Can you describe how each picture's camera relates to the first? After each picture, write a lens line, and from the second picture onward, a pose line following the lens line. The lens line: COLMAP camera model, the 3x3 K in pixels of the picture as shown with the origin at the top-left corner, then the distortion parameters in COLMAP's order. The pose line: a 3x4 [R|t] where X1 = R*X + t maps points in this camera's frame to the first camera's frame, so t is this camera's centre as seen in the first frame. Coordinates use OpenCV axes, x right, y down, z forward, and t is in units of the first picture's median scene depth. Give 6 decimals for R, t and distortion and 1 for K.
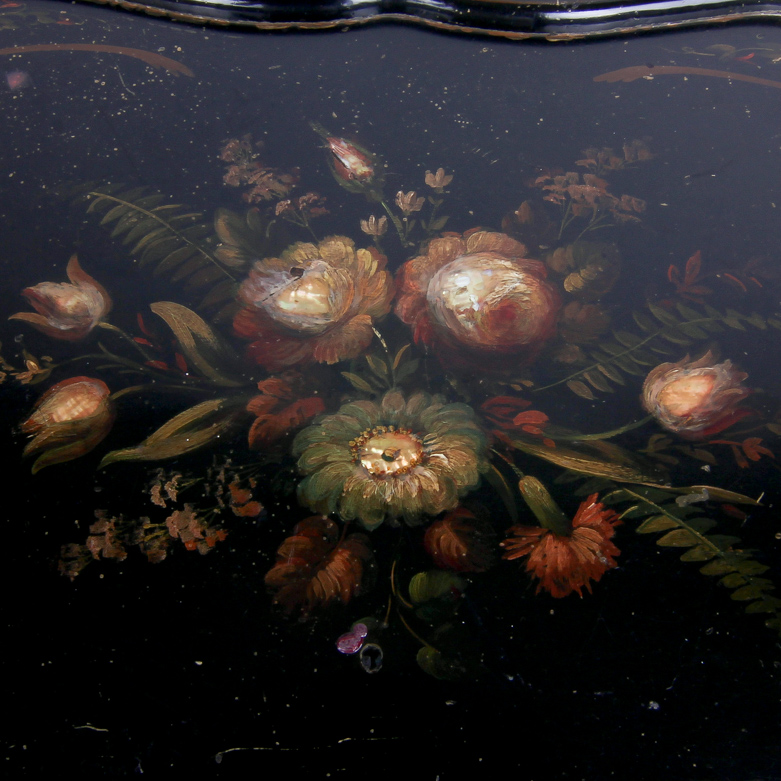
lens RADIAL K [[419.0, 0, 390.5], [0, 419.0, 390.5], [0, 0, 1]] dist [-0.001821, -0.000769]
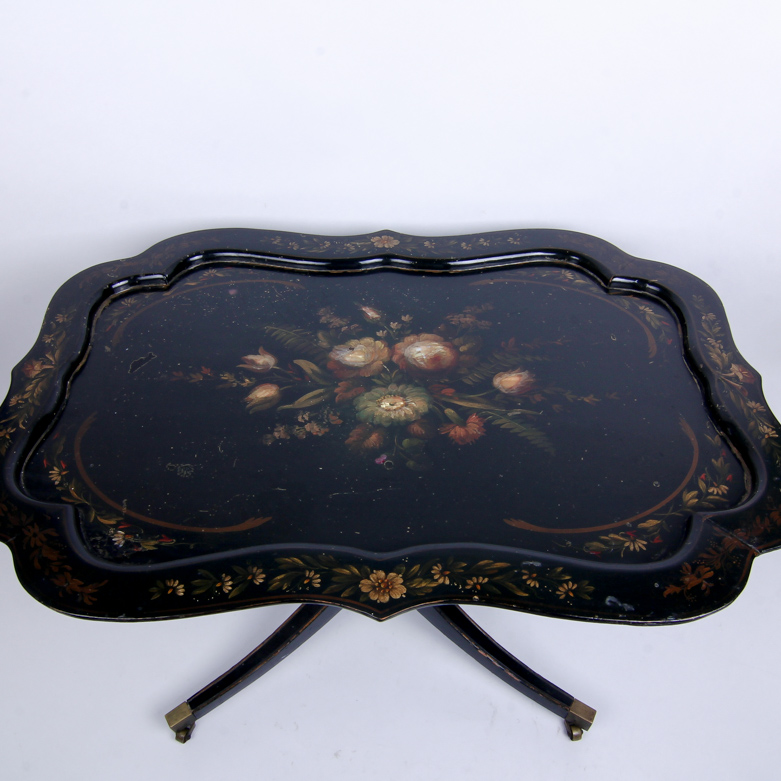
lens RADIAL K [[419.0, 0, 390.5], [0, 419.0, 390.5], [0, 0, 1]] dist [-0.001821, -0.000769]
pose [[0.999078, -0.037741, 0.020481, -0.058725], [0.042873, 0.903479, -0.426483, 1.107180], [-0.002408, 0.426968, 0.904264, -1.249172]]
